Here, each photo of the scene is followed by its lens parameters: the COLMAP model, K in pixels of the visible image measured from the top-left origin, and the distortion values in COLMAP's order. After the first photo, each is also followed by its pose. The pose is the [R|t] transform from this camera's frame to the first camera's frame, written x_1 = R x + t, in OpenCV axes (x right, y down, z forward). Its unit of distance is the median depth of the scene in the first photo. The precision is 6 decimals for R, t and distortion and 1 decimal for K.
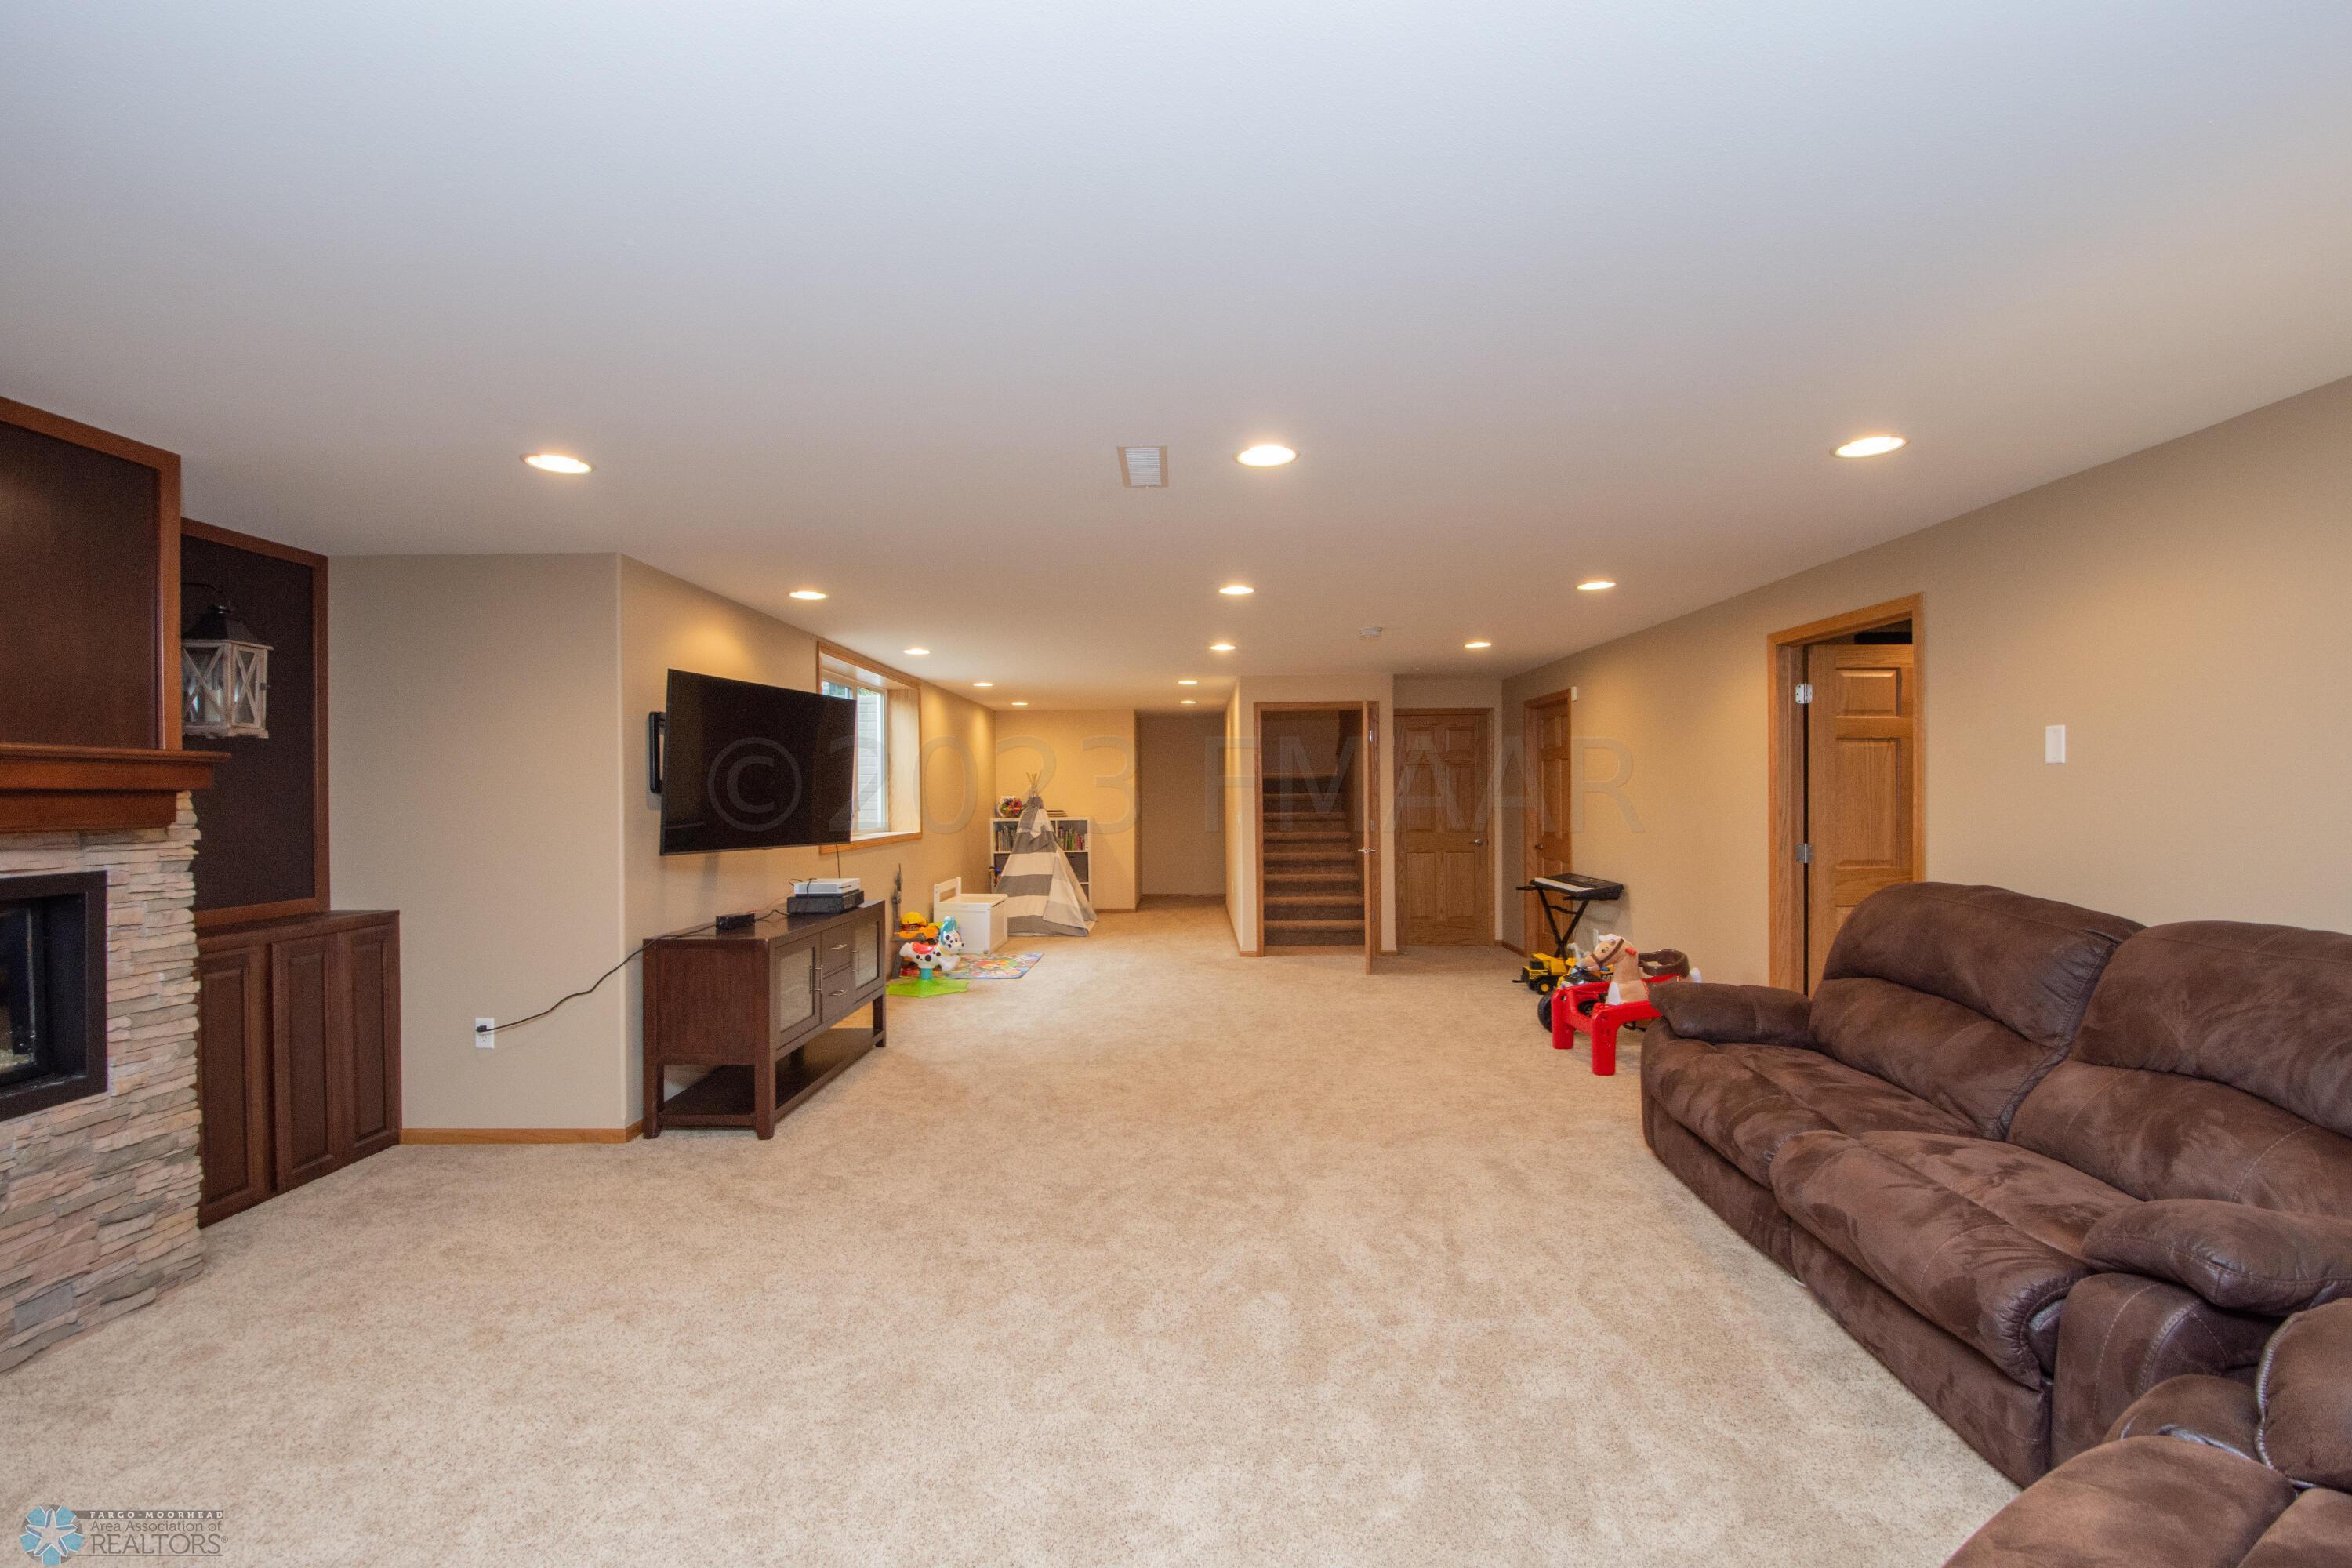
lens RADIAL K [[1032.7, 0, 1181.9], [0, 1032.7, 787.5], [0, 0, 1]] dist [-0.006470, -0.010325]
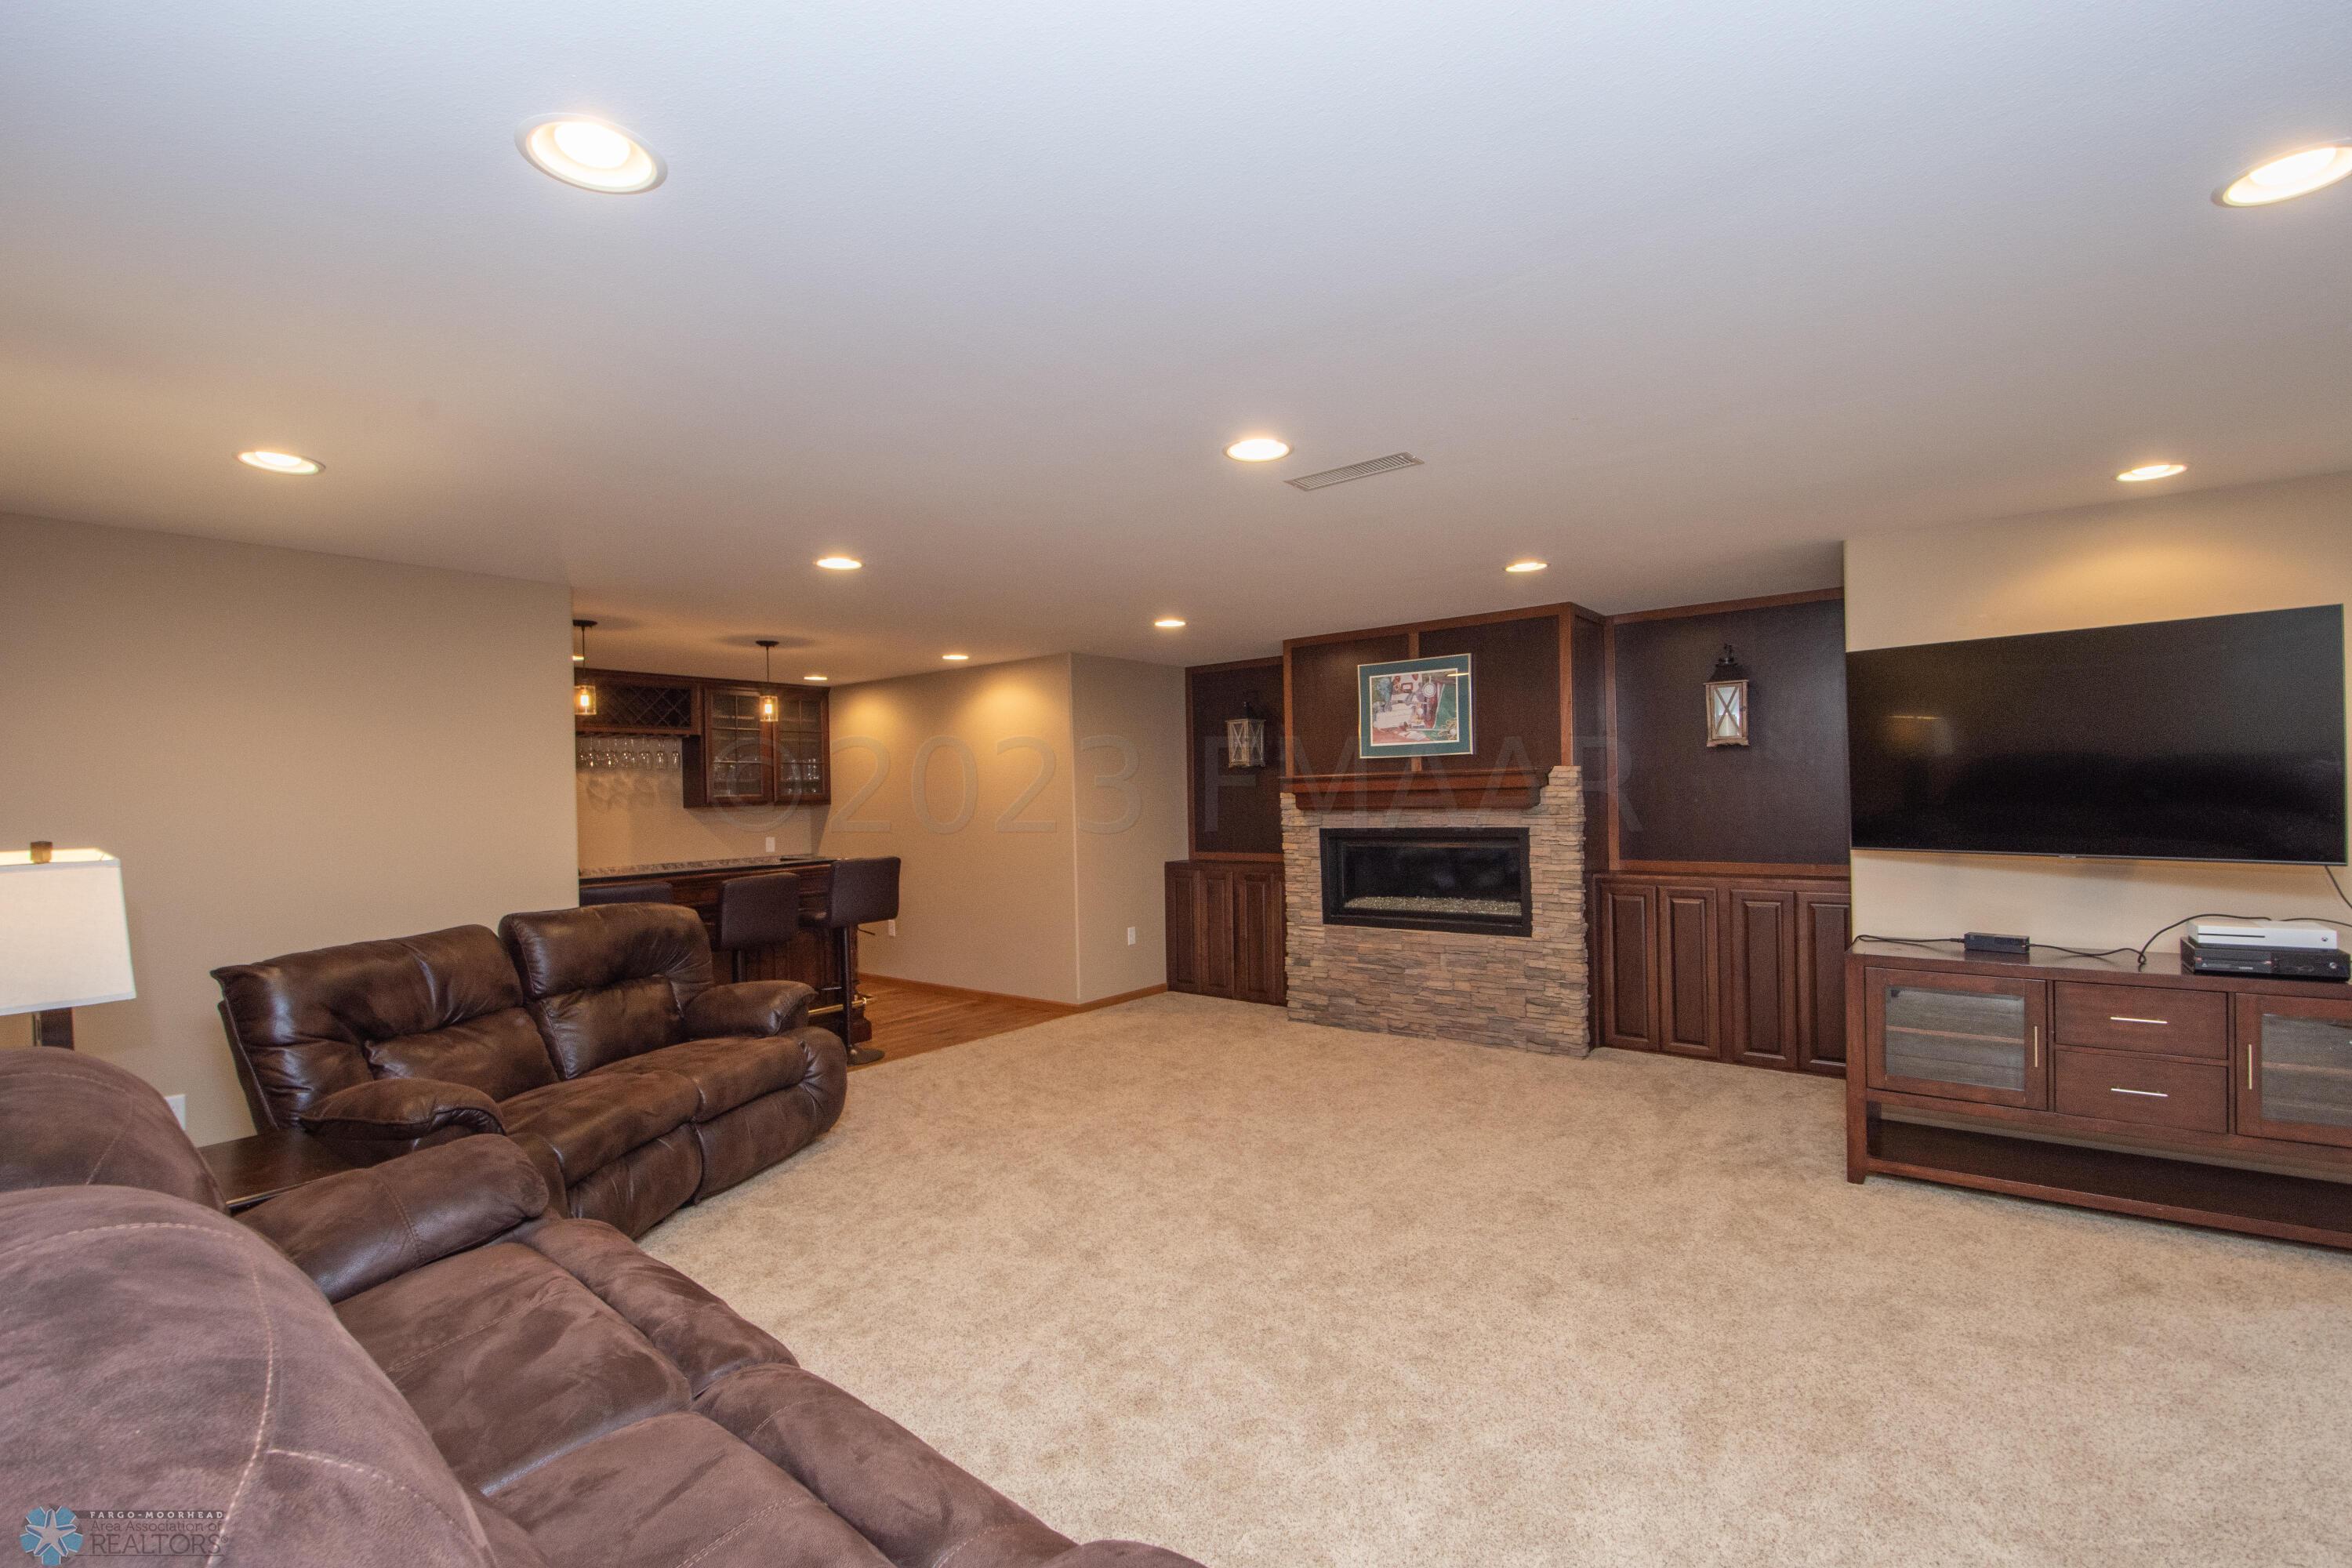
lens RADIAL K [[1032.7, 0, 1165.7], [0, 1032.7, 783.9], [0, 0, 1]] dist [-0.006470, -0.010325]
pose [[-0.635440, 0.010929, -0.772073, 0.595763], [0.029832, 0.999501, -0.010405, -0.002661], [0.771574, -0.029644, -0.635449, 1.061804]]
